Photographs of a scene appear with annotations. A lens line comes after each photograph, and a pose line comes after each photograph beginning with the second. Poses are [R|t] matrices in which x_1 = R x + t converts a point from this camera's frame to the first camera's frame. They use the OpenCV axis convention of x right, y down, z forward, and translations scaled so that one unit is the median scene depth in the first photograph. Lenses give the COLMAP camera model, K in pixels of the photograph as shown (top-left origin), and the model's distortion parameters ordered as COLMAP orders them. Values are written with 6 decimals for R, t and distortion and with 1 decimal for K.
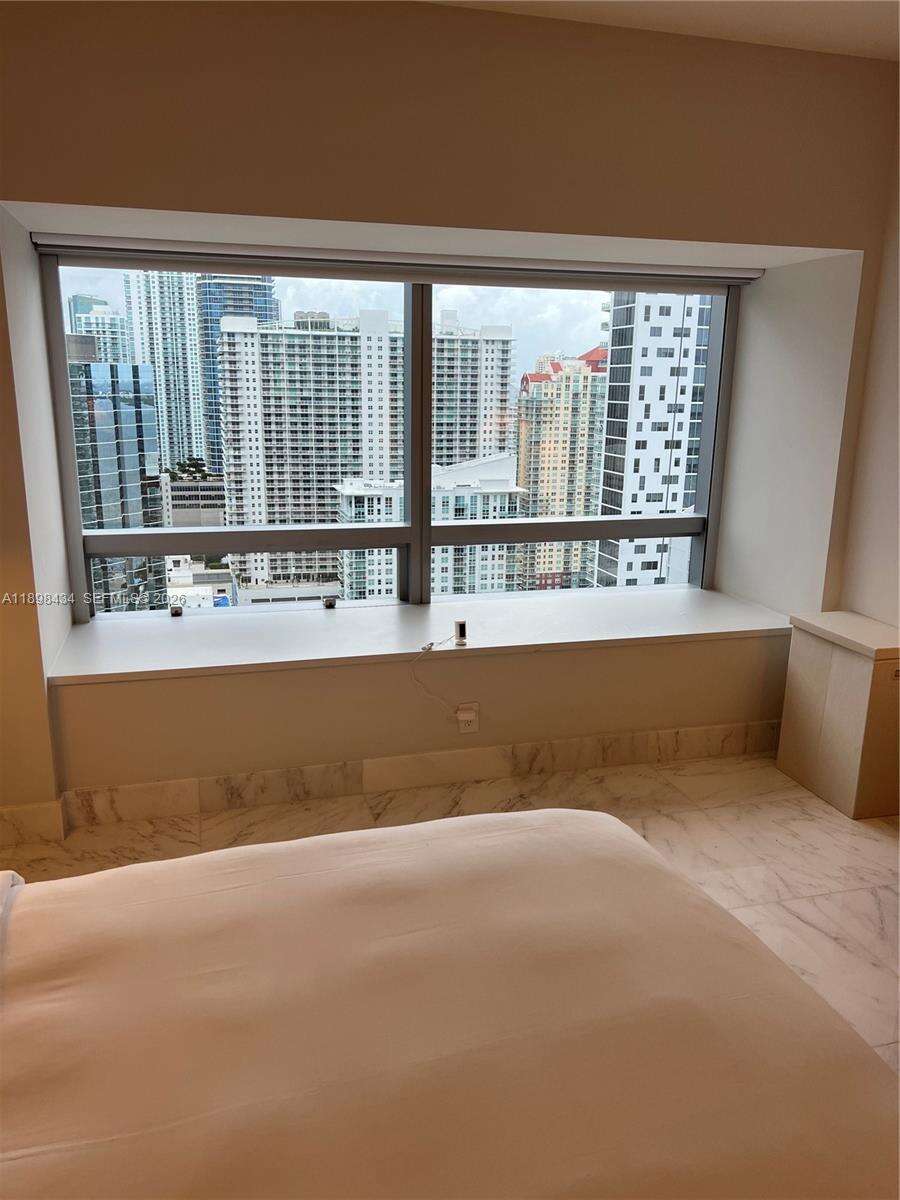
lens RADIAL K [[910.8, 0, 450.0], [0, 910.8, 600.0], [0, 0, 1]] dist [0.002503, 0.000146]
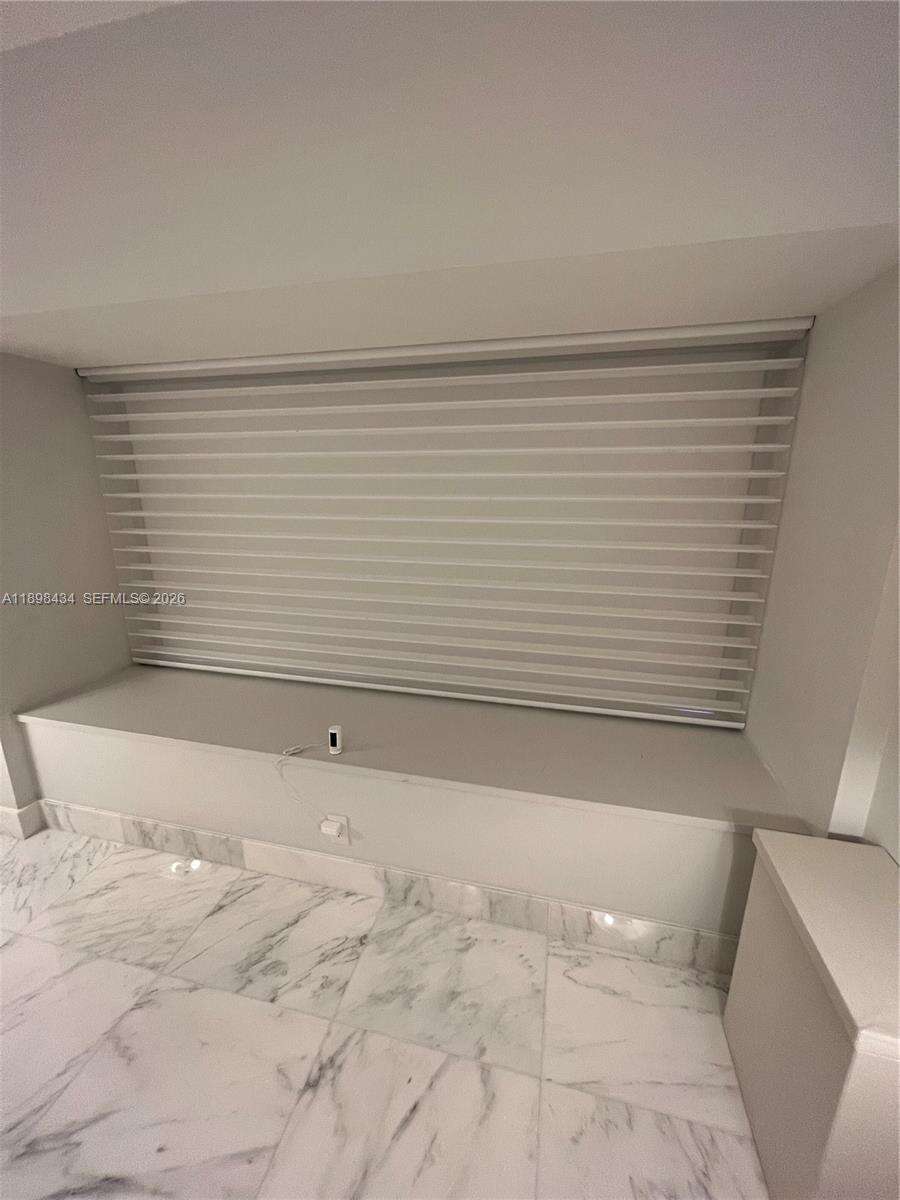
lens RADIAL K [[478.6, 0, 450.0], [0, 478.6, 600.0], [0, 0, 1]] dist [-0.001728, -0.000061]
pose [[0.872344, 0.108952, -0.476598, 0.327405], [-0.115091, 0.993220, 0.016396, -0.129703], [0.475152, 0.040549, 0.878969, 0.580067]]
